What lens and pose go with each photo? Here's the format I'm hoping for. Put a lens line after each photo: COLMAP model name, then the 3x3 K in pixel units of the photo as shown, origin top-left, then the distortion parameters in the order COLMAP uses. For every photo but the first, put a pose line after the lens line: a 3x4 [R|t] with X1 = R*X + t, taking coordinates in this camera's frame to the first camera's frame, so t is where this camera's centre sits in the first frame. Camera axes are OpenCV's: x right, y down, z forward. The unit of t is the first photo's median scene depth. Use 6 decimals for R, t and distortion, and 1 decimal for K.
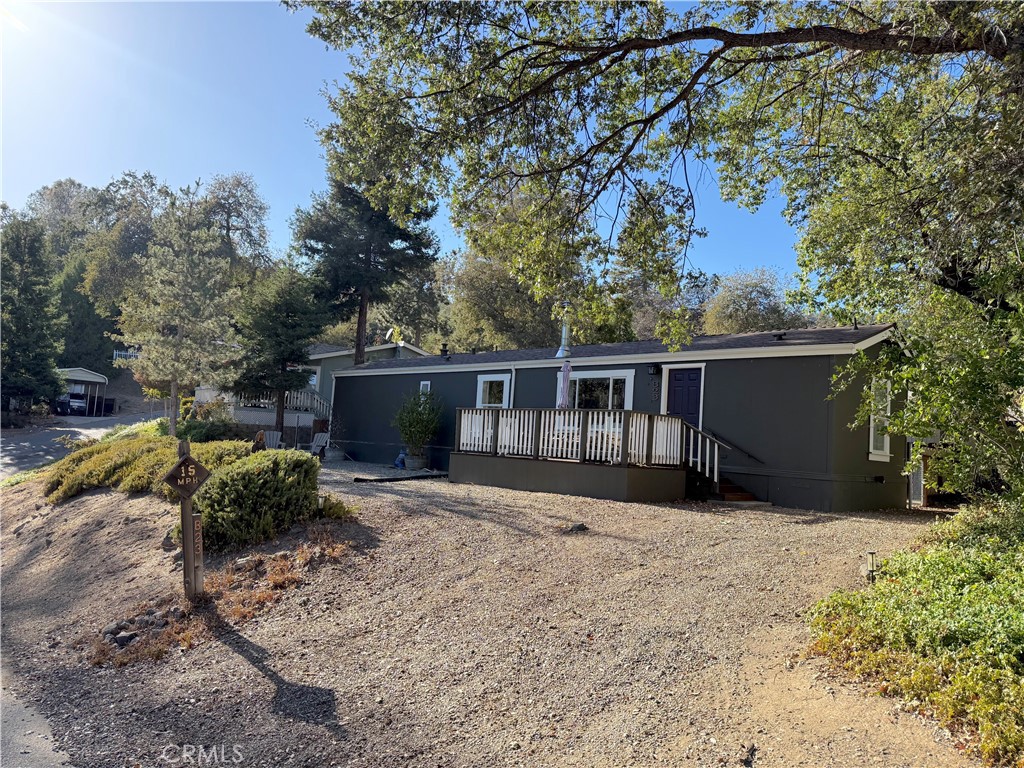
lens RADIAL K [[681.2, 0, 512.7], [0, 681.2, 383.5], [0, 0, 1]] dist [0.007994, 0.000529]
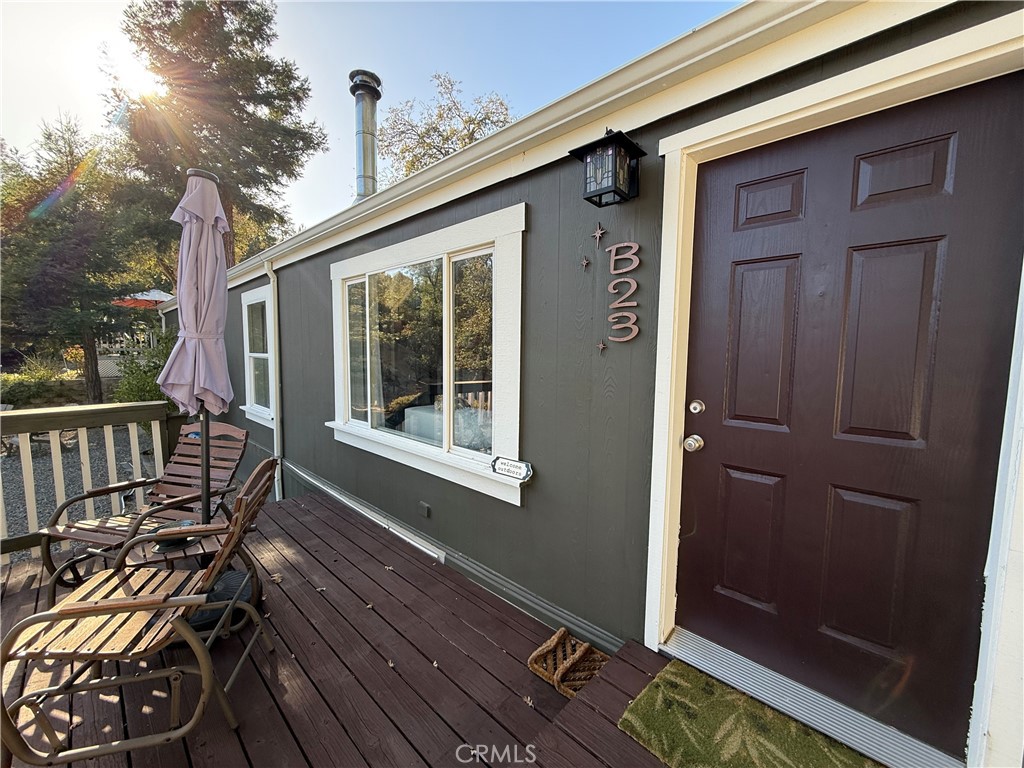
lens RADIAL K [[406.0, 0, 514.2], [0, 406.0, 384.5], [0, 0, 1]] dist [0.000143, 0.000506]
pose [[0.997635, -0.066175, 0.018601, 0.176081], [0.061817, 0.982039, 0.178265, 0.013137], [-0.030063, -0.176693, 0.983807, 0.888888]]
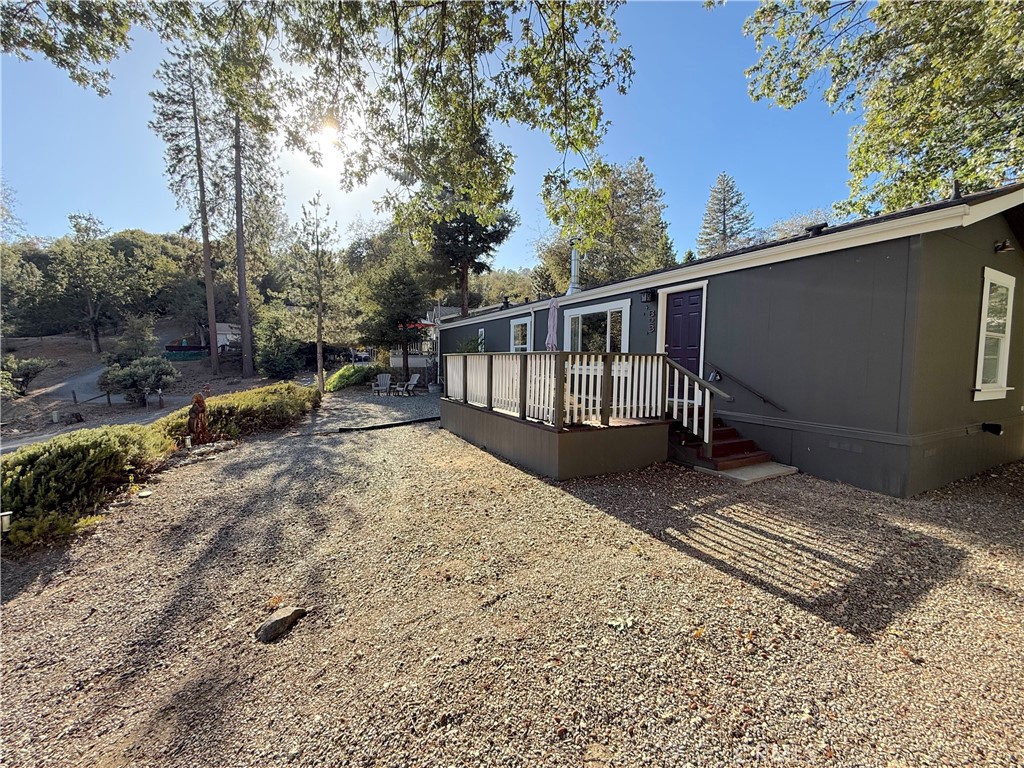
lens RADIAL K [[406.0, 0, 514.2], [0, 406.0, 384.5], [0, 0, 1]] dist [0.000143, 0.000506]
pose [[0.955221, -0.037537, -0.293502, 0.192078], [0.077112, 0.989225, 0.124450, 0.012830], [0.285668, -0.141509, 0.947823, 0.451351]]
